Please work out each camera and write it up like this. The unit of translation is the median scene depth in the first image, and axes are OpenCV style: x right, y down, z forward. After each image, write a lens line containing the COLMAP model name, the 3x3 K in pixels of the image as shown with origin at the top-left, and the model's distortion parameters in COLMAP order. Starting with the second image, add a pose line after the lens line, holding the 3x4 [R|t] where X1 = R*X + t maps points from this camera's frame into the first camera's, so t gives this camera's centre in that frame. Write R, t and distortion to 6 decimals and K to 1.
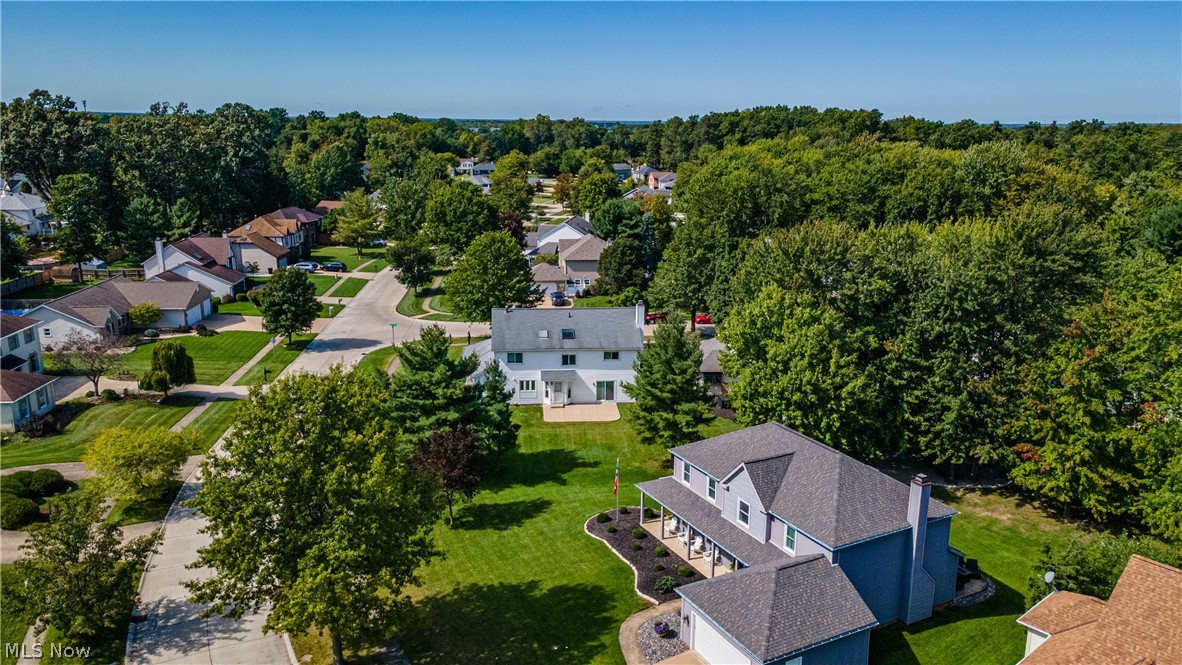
lens RADIAL K [[893.8, 0, 630.7], [0, 893.8, 217.4], [0, 0, 1]] dist [0.010106, 0.043849]
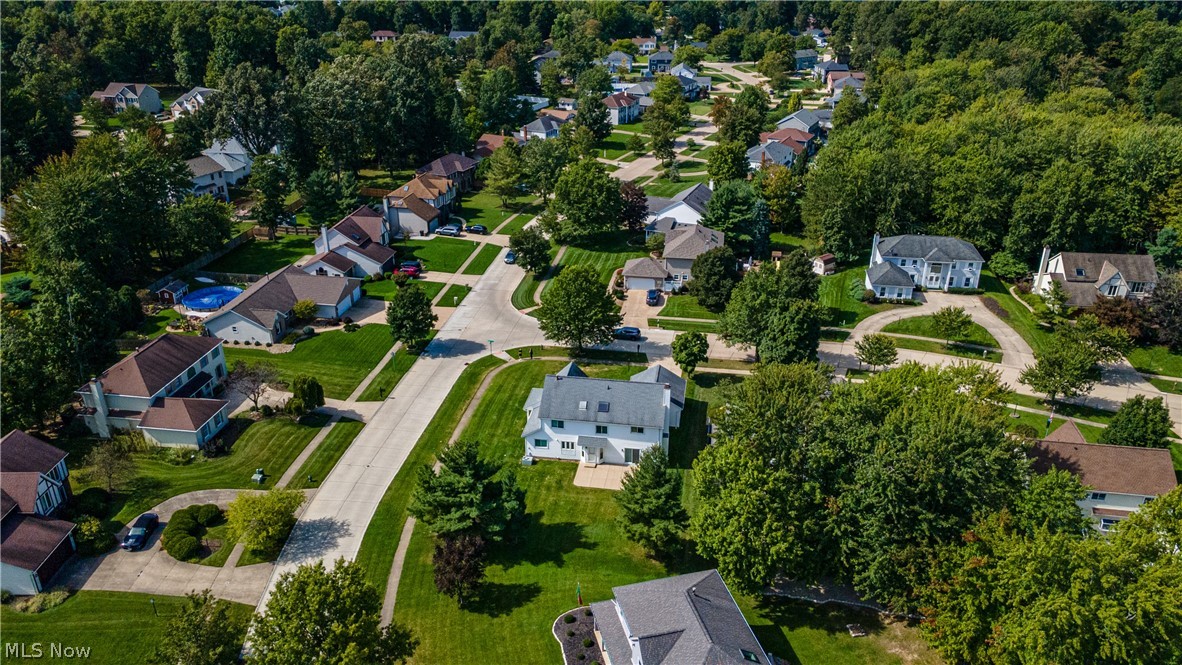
lens RADIAL K [[934.1, 0, 633.0], [0, 934.1, 194.8], [0, 0, 1]] dist [0.019544, 0.002689]
pose [[0.969950, 0.082360, -0.228939, 0.179990], [-0.040090, 0.982203, 0.183495, -0.295497], [0.239977, -0.168803, 0.955990, -0.104538]]
